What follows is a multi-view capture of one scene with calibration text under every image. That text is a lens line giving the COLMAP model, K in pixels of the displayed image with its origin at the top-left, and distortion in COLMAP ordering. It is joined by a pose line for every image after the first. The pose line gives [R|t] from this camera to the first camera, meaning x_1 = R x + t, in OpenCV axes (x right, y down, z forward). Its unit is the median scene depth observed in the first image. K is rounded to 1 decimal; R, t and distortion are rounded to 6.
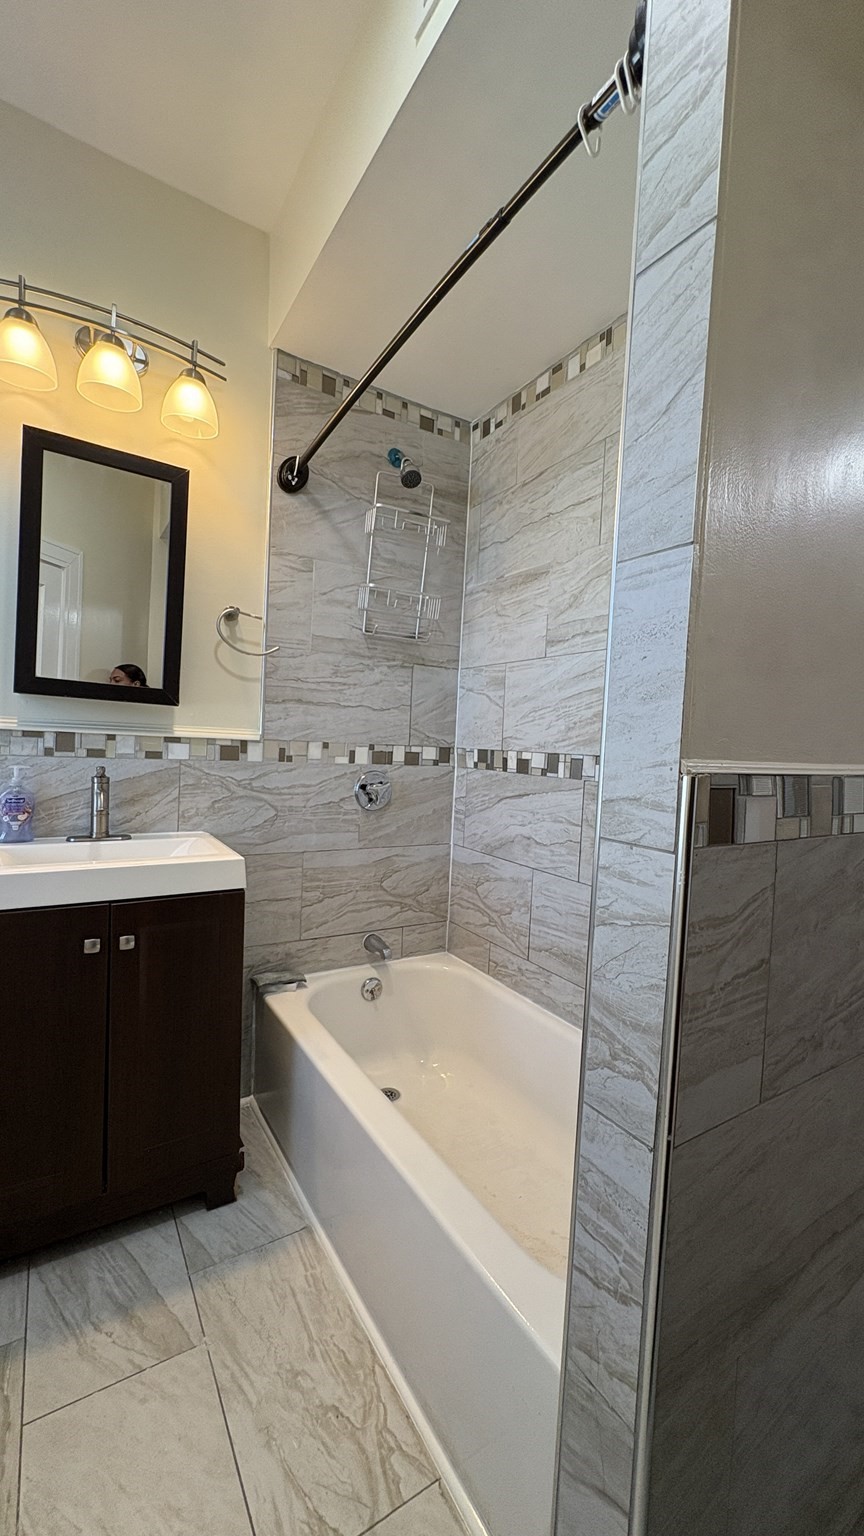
lens RADIAL K [[609.3, 0, 432.0], [0, 609.3, 768.0], [0, 0, 1]] dist [-0.002235, -0.000303]
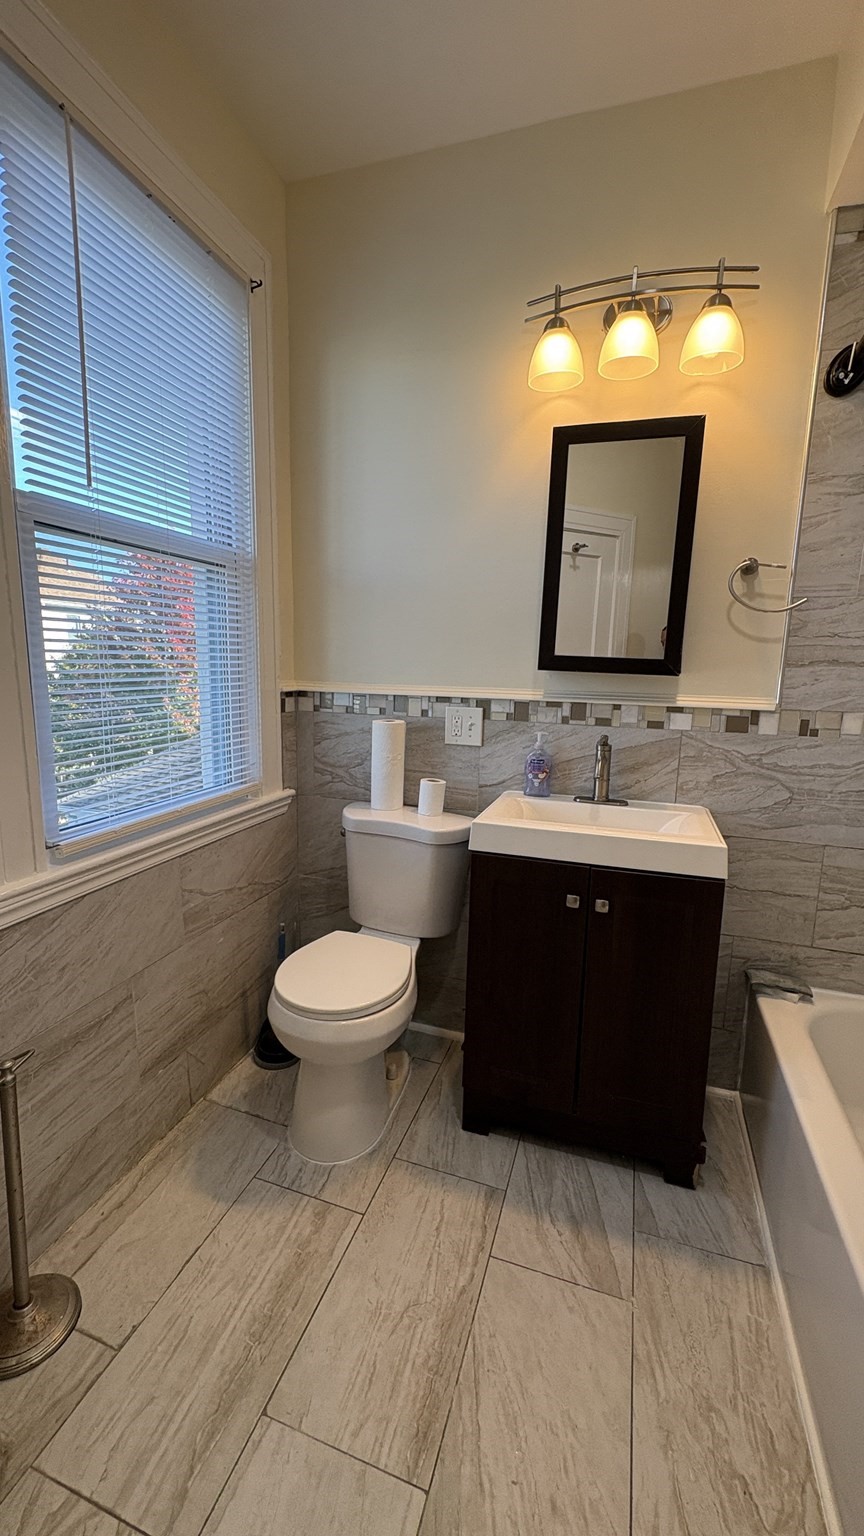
lens RADIAL K [[609.3, 0, 432.0], [0, 609.3, 768.0], [0, 0, 1]] dist [-0.002235, -0.000303]
pose [[0.639895, 0.092910, -0.762825, 0.080263], [-0.025194, 0.994667, 0.100013, -0.042654], [0.768049, -0.044780, 0.638823, 0.076355]]
